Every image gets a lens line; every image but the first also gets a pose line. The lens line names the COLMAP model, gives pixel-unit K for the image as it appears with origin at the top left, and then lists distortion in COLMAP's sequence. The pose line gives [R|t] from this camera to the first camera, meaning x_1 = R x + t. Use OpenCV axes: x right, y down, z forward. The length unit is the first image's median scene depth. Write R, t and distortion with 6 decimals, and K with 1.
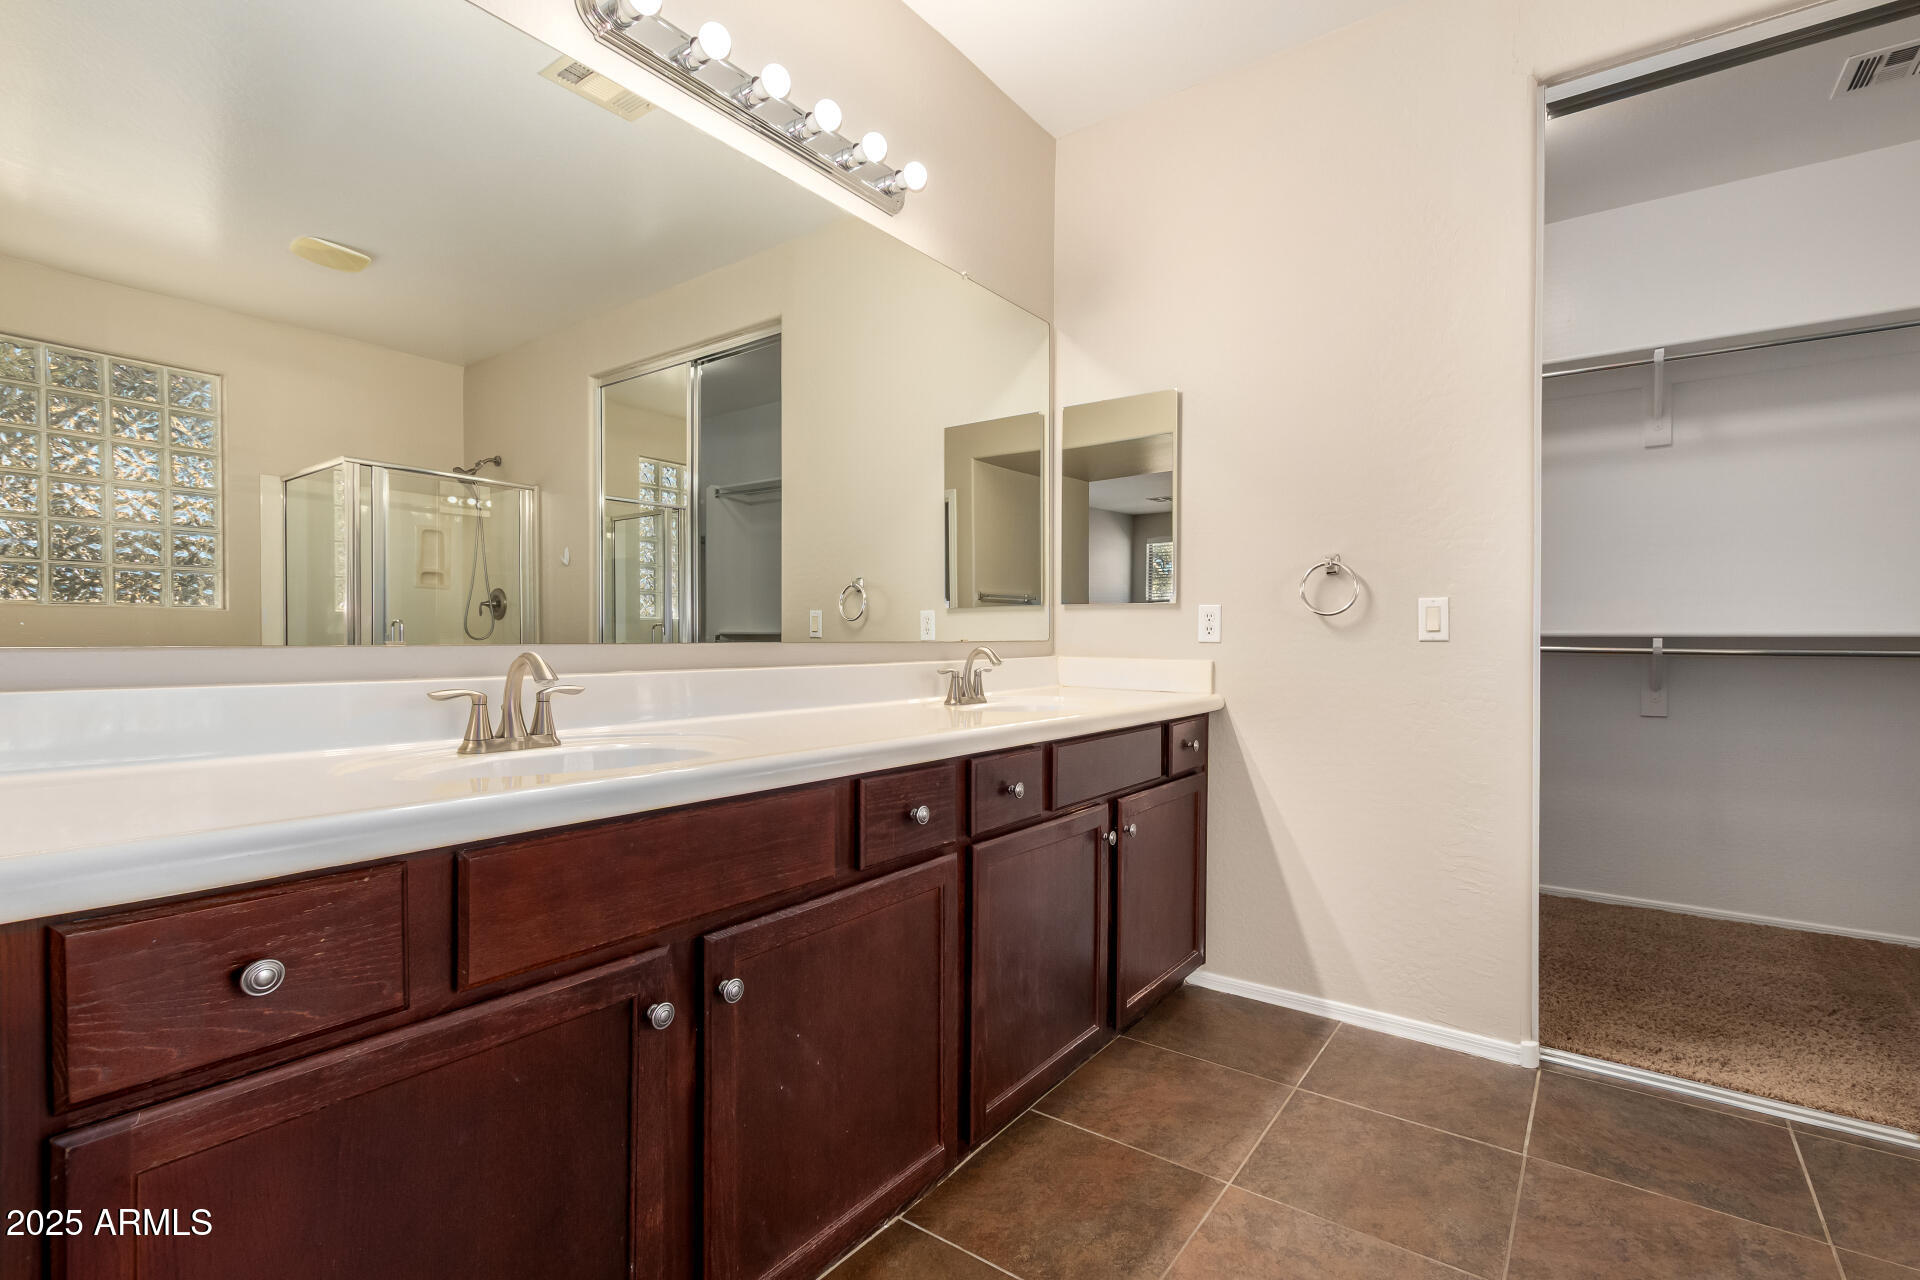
lens RADIAL K [[887.8, 0, 984.0], [0, 887.8, 644.6], [0, 0, 1]] dist [0.004860, -0.001501]
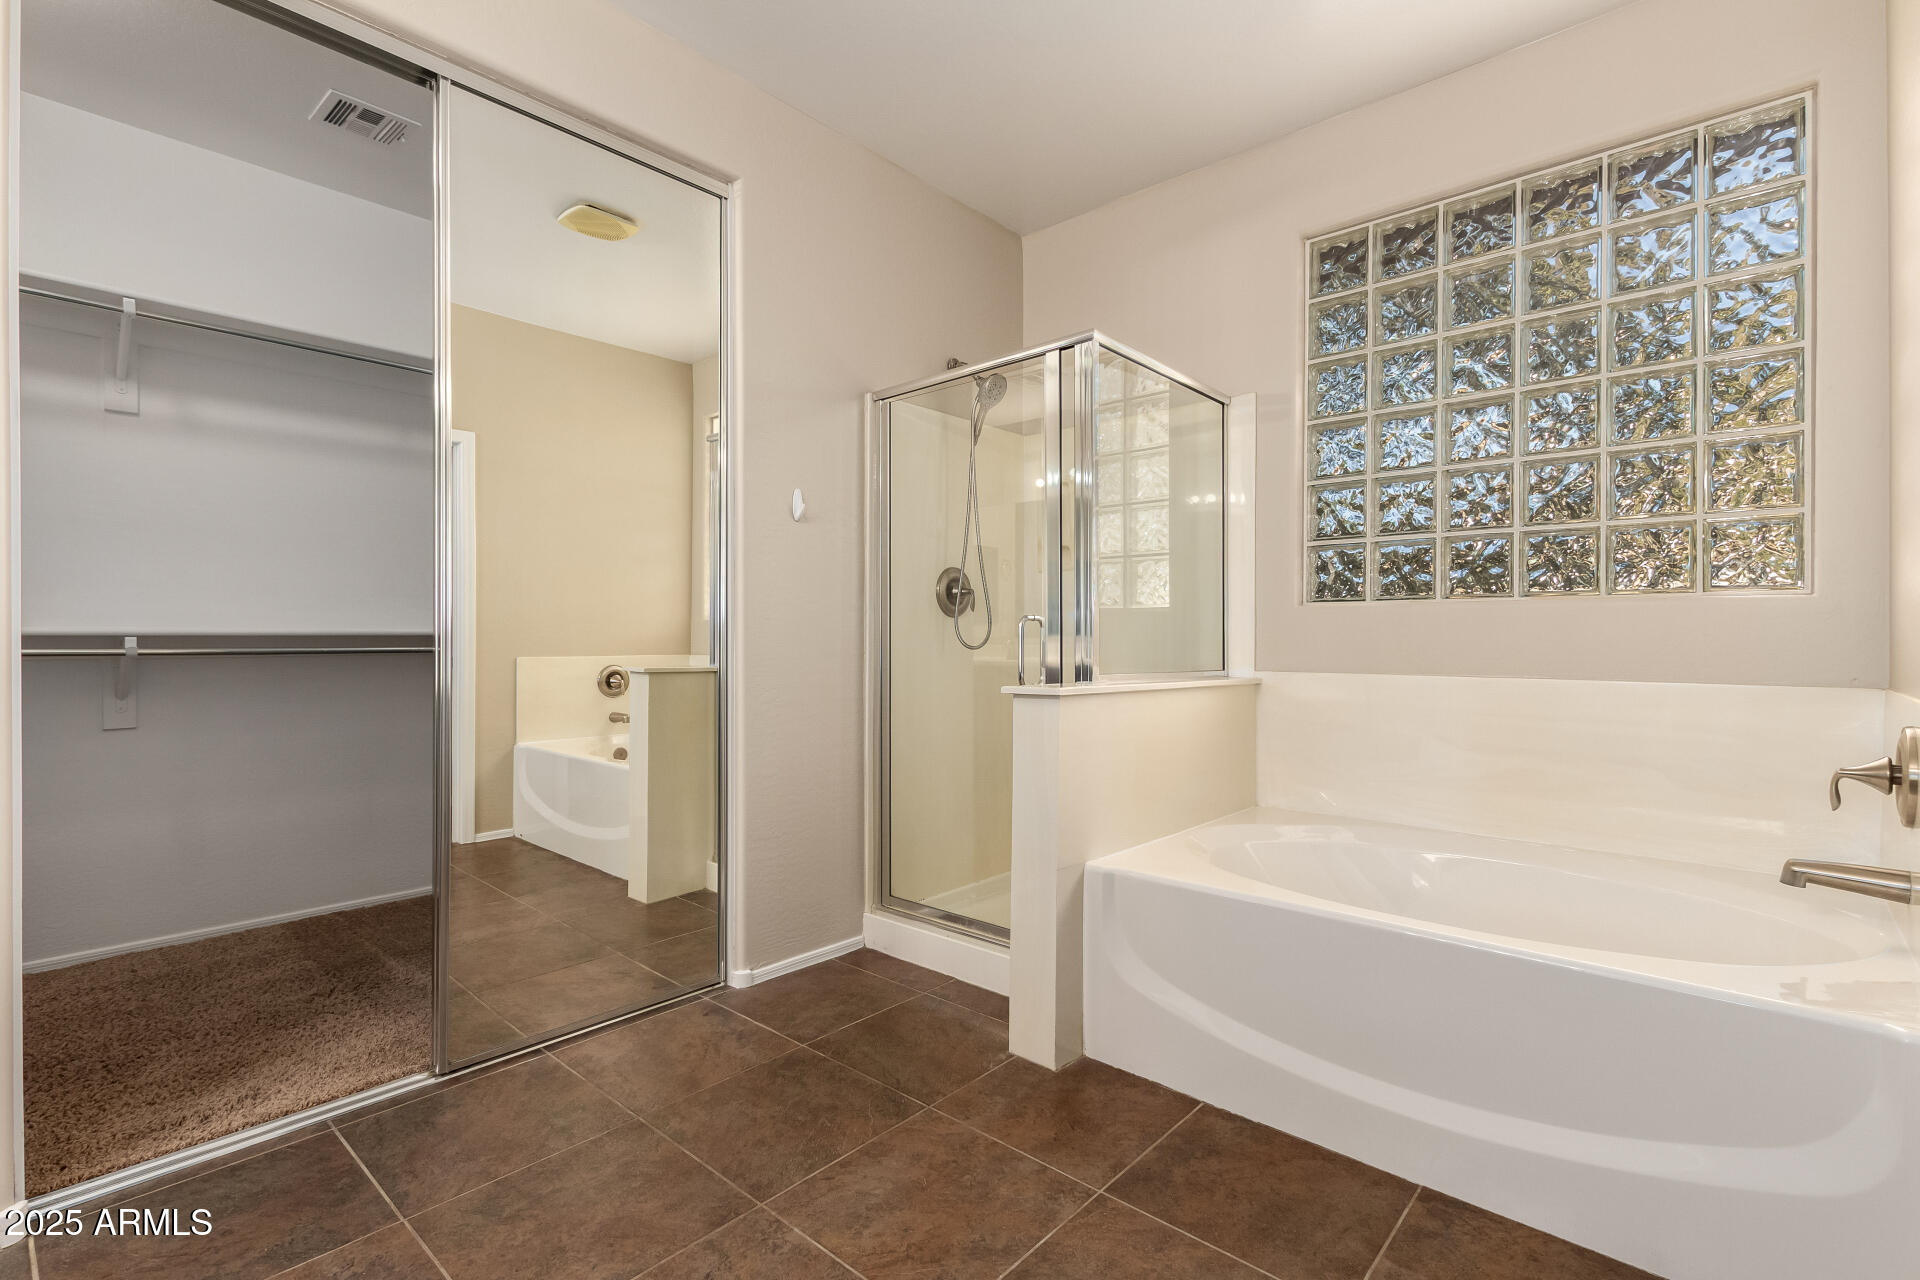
lens RADIAL K [[887.8, 0, 984.0], [0, 887.8, 644.6], [0, 0, 1]] dist [0.004860, -0.001501]
pose [[0.113010, -0.009467, 0.993549, -0.000418], [0.007410, 0.999935, 0.008685, -0.002042], [-0.993566, 0.006381, 0.113073, 0.130414]]
